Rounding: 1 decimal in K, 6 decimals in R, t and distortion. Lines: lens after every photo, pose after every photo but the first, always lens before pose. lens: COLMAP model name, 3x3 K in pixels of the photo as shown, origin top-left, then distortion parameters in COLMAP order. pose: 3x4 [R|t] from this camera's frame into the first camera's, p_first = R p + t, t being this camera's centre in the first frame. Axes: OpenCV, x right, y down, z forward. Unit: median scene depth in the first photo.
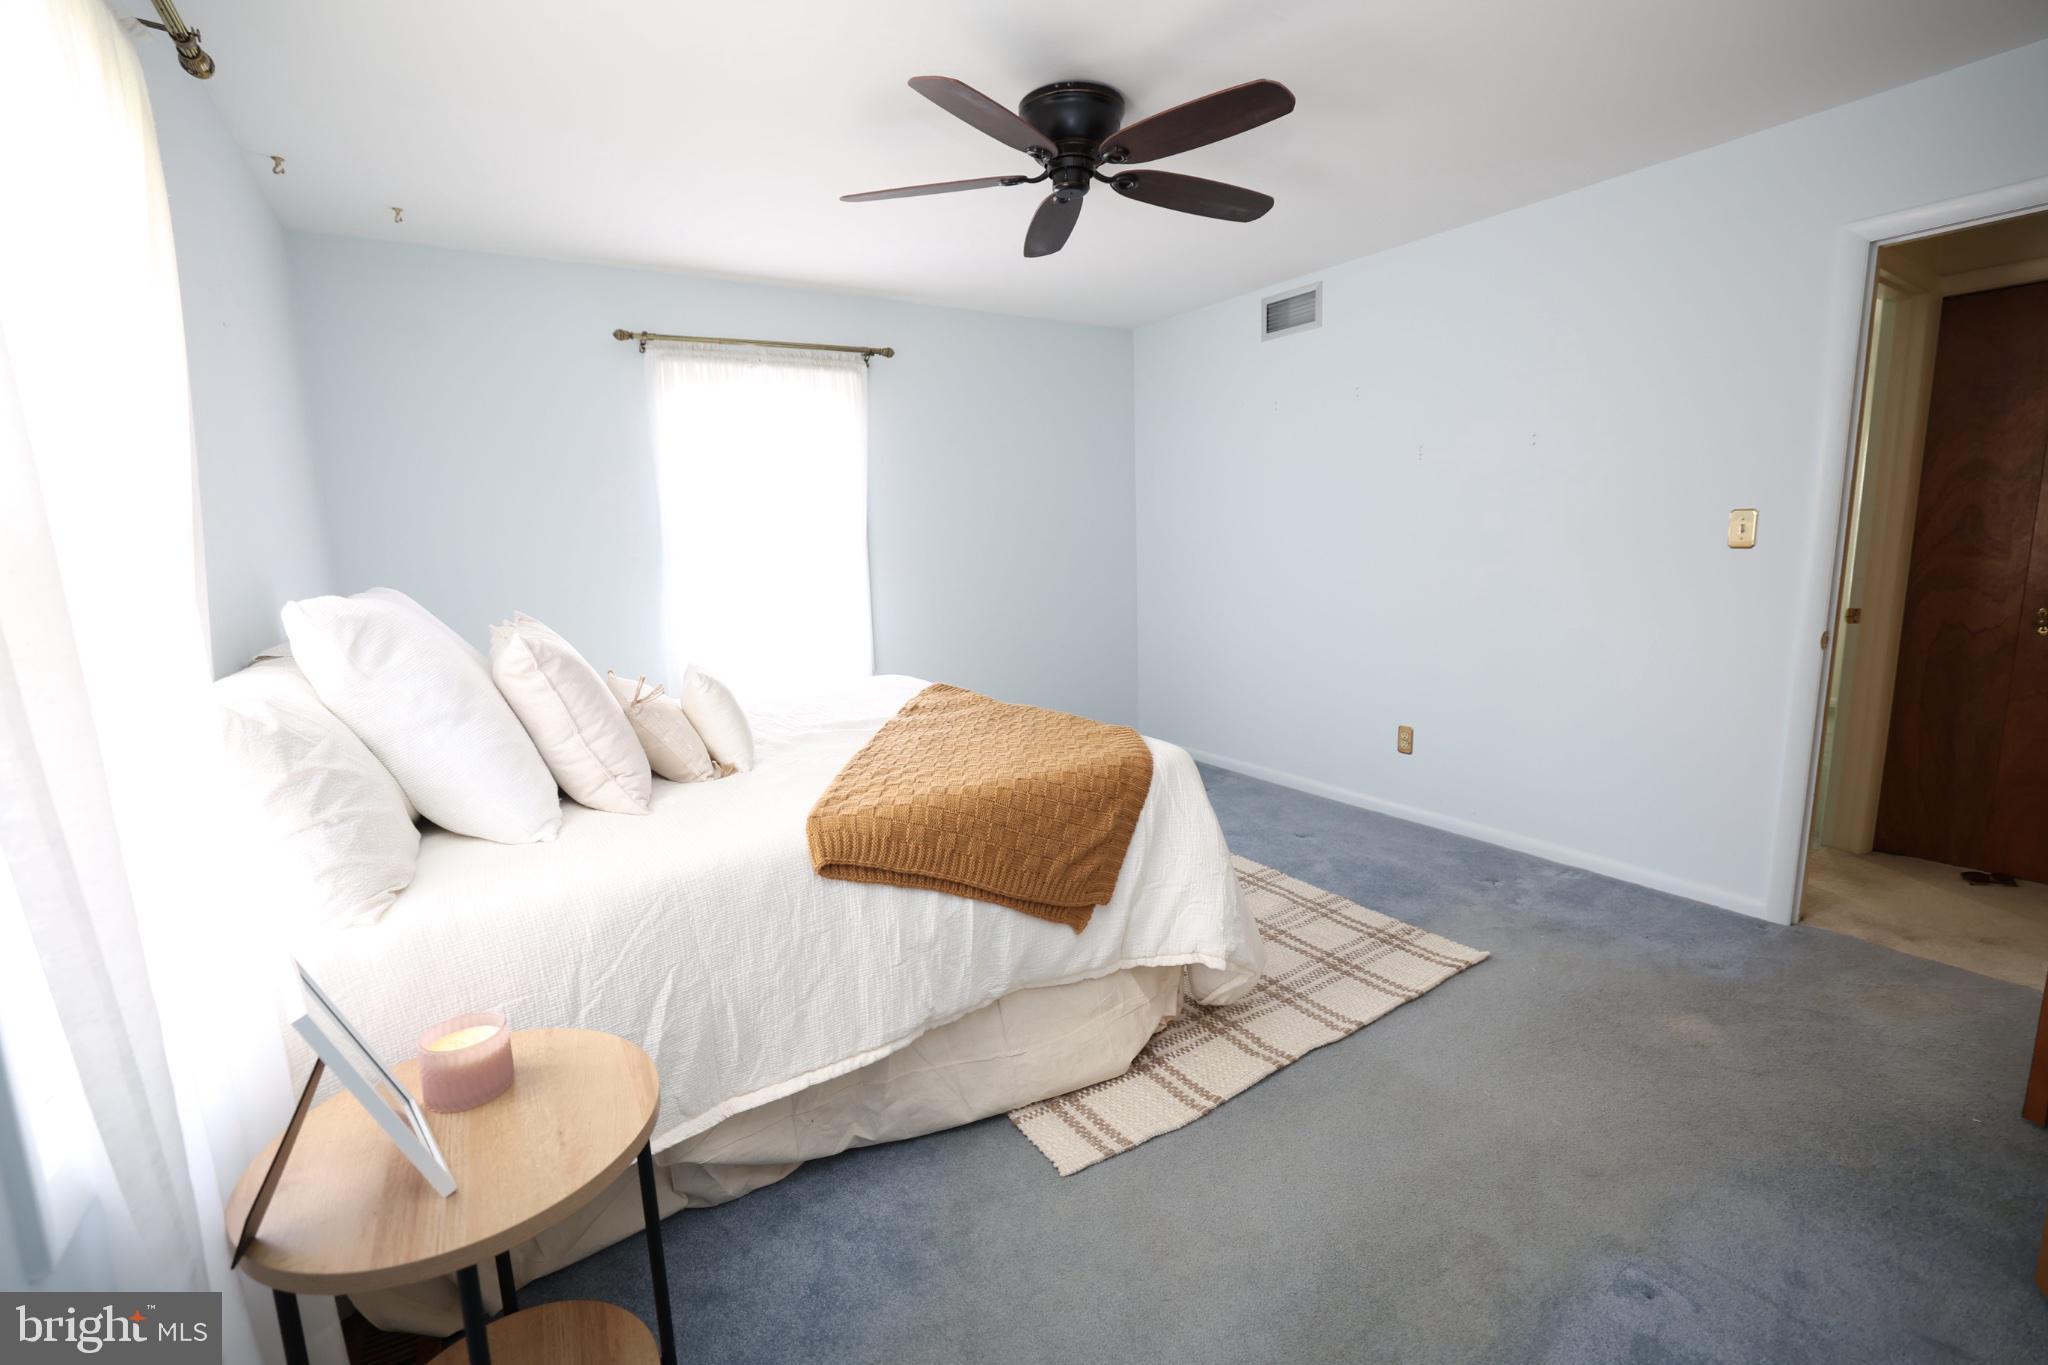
lens RADIAL K [[871.4, 0, 1024.0], [0, 871.4, 682.5], [0, 0, 1]] dist [-0.025284, 0.012789]
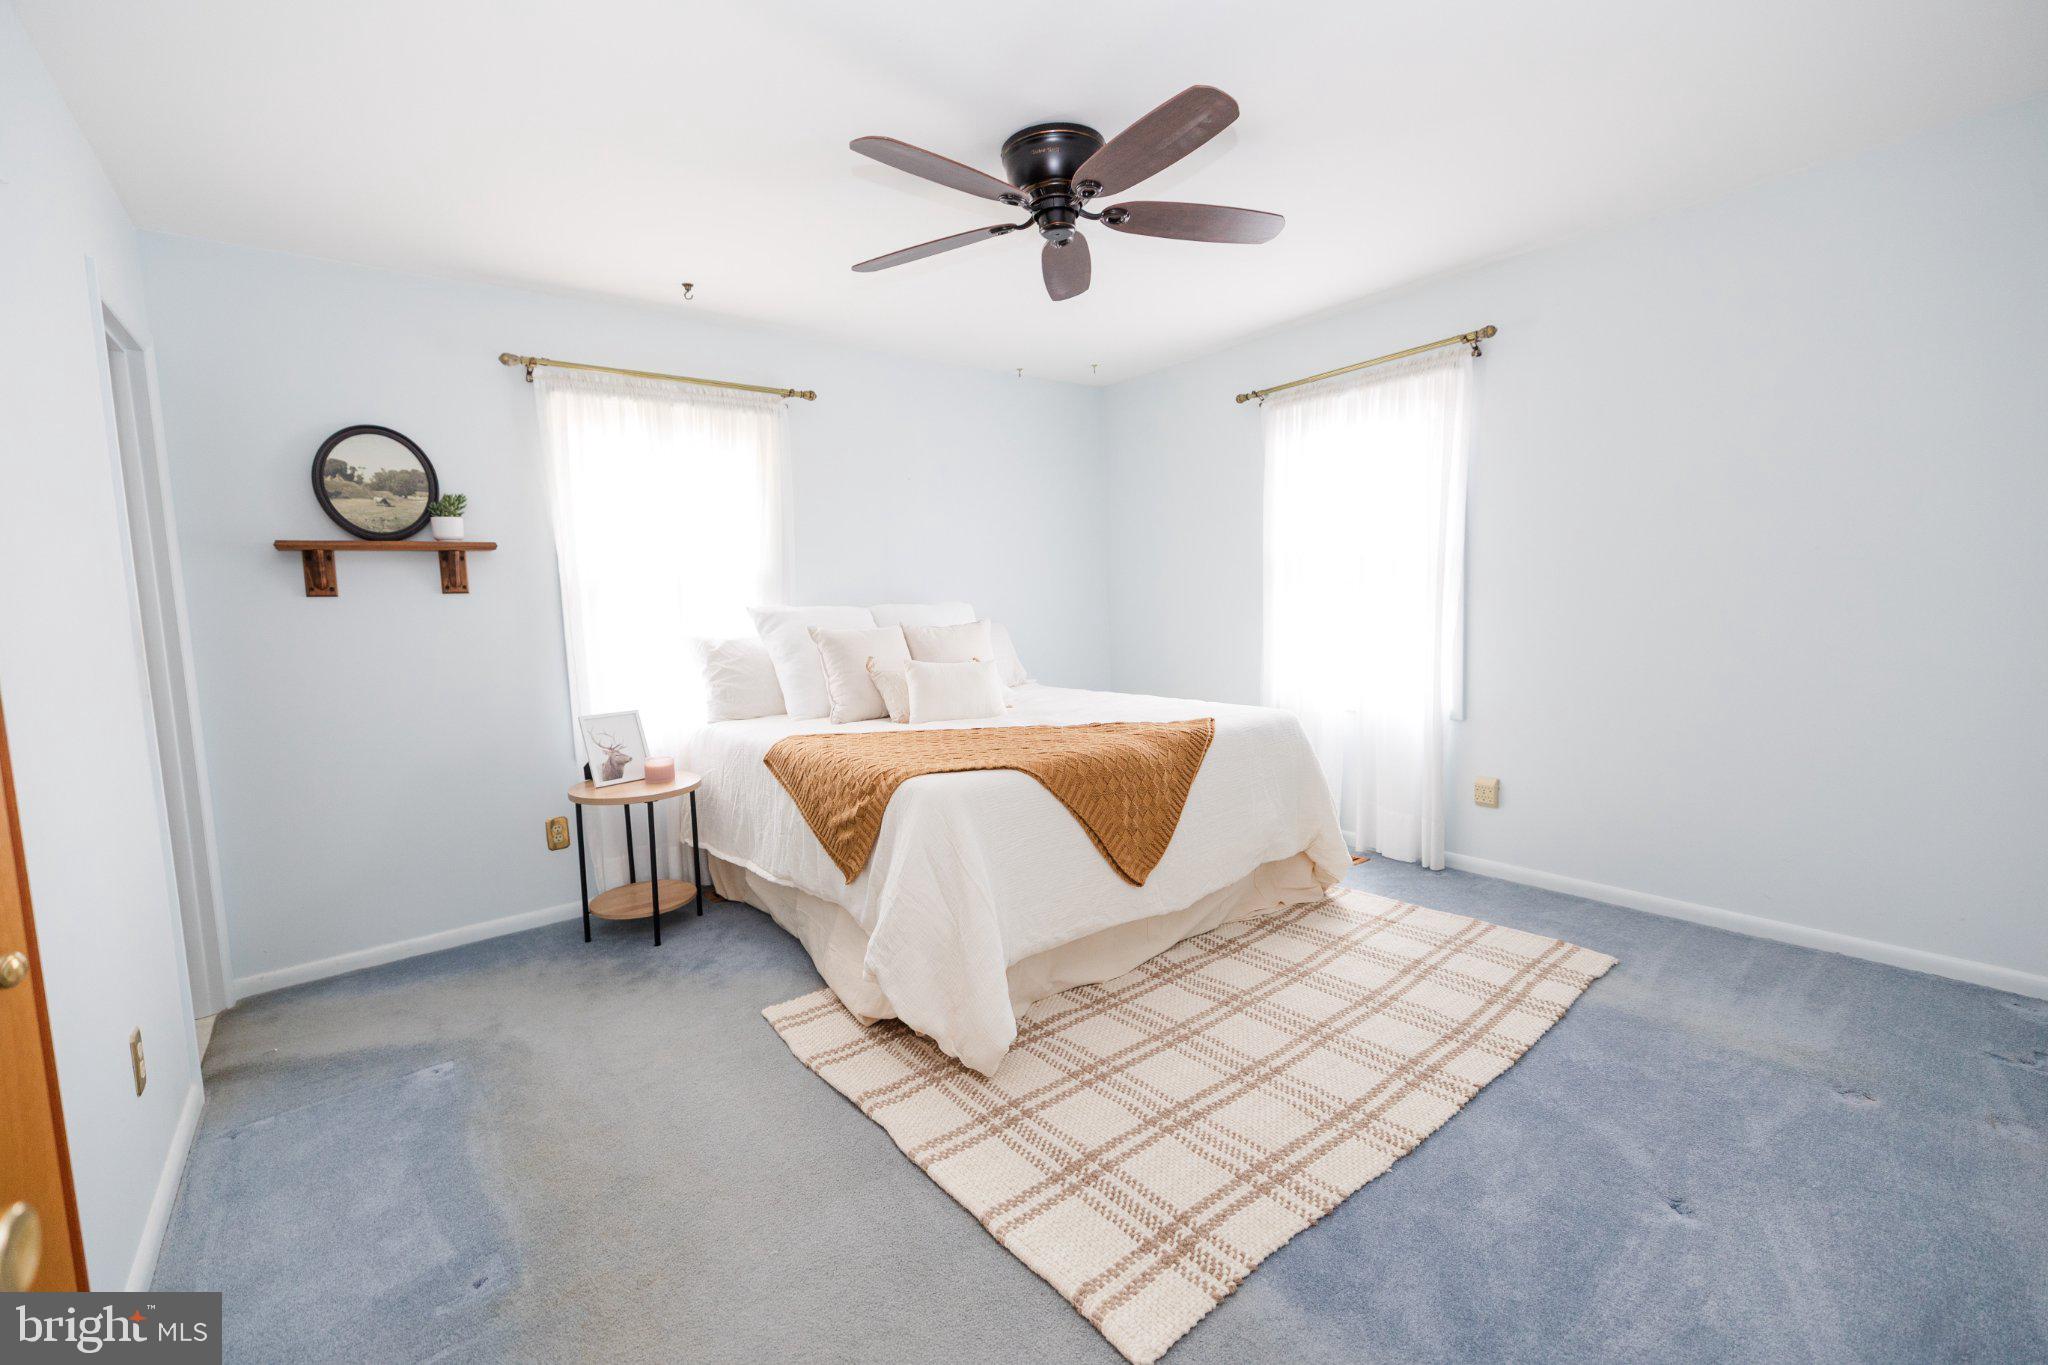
lens RADIAL K [[851.7, 0, 1024.7], [0, 851.7, 684.1], [0, 0, 1]] dist [0.024464, -0.004655]
pose [[0.105780, 0.133766, -0.985351, 1.110216], [-0.134235, 0.983762, 0.119140, -0.165542], [0.985288, 0.119666, 0.122019, 0.907484]]
